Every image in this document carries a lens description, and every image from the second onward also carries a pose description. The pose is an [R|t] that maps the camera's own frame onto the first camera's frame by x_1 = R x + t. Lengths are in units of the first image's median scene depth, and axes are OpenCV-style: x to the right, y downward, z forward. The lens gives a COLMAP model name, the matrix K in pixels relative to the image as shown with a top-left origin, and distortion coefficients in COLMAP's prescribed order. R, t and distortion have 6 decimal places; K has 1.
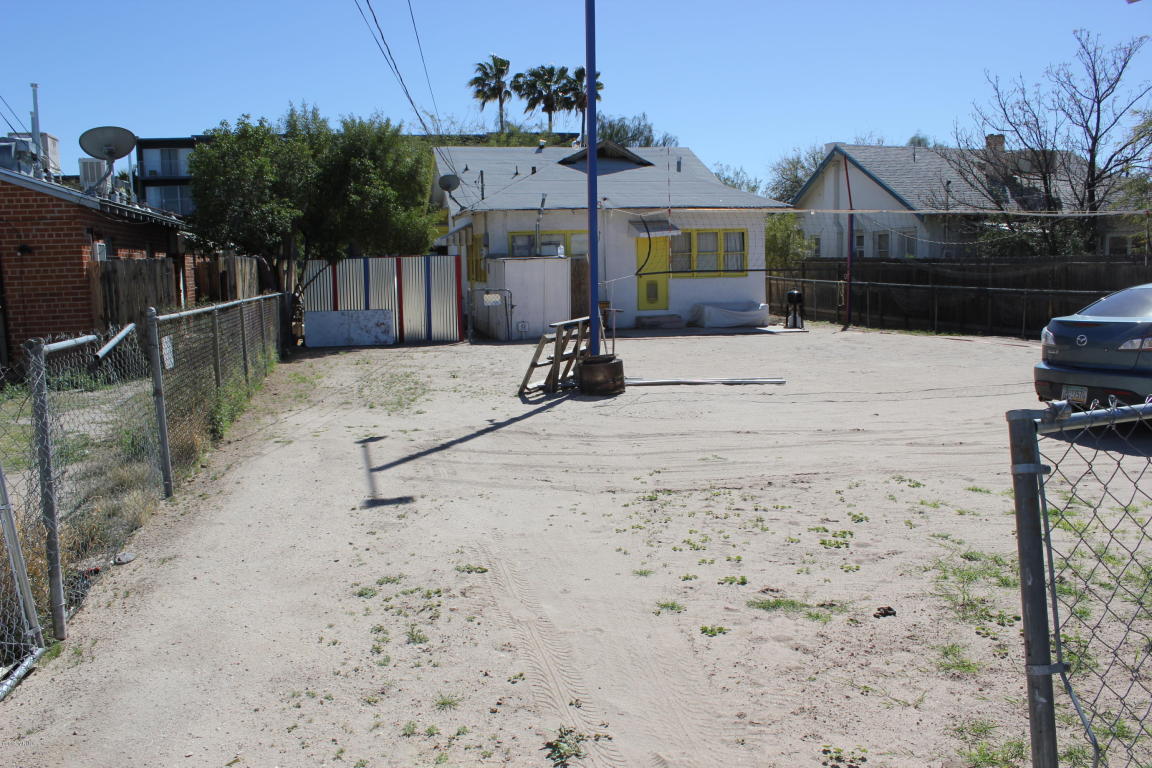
lens RADIAL K [[927.8, 0, 574.8], [0, 927.8, 389.5], [0, 0, 1]] dist [-0.141091, 0.143442]
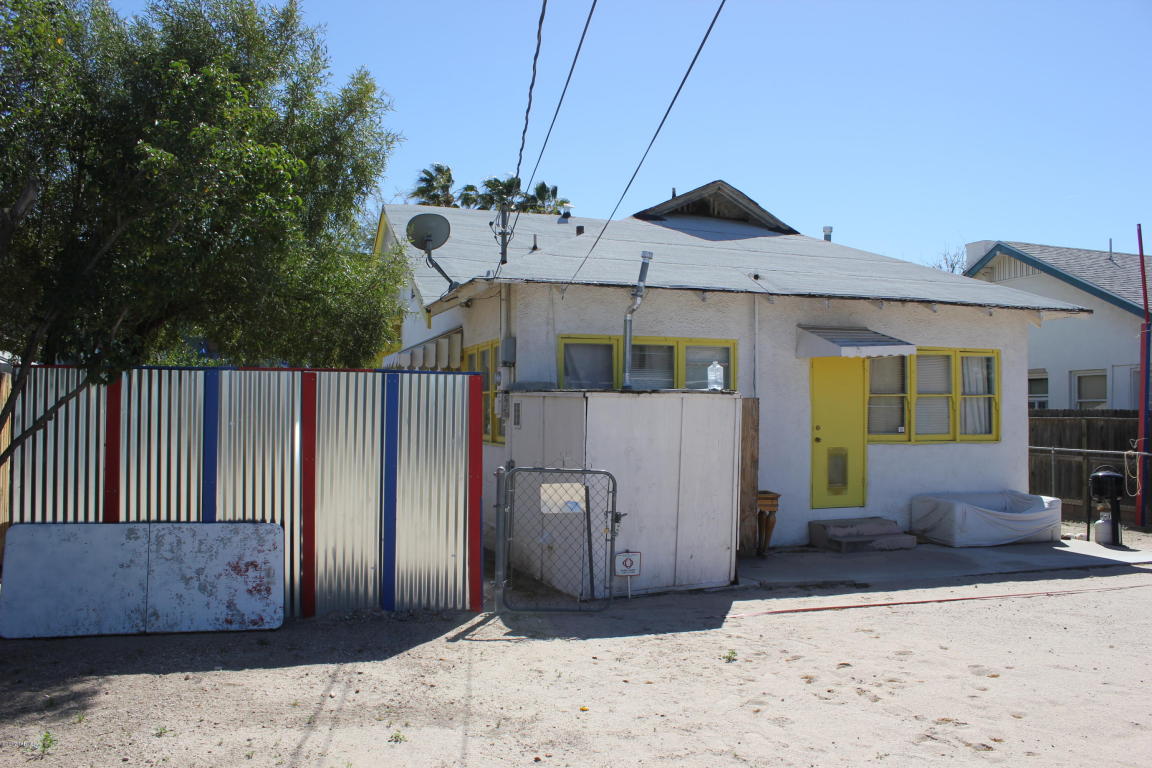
lens RADIAL K [[927.8, 0, 574.8], [0, 927.8, 389.5], [0, 0, 1]] dist [-0.141091, 0.143442]
pose [[0.995388, 0.026888, 0.092082, -0.103720], [-0.011142, 0.985824, -0.167412, -0.067398], [-0.095278, 0.165614, 0.981577, 0.547444]]
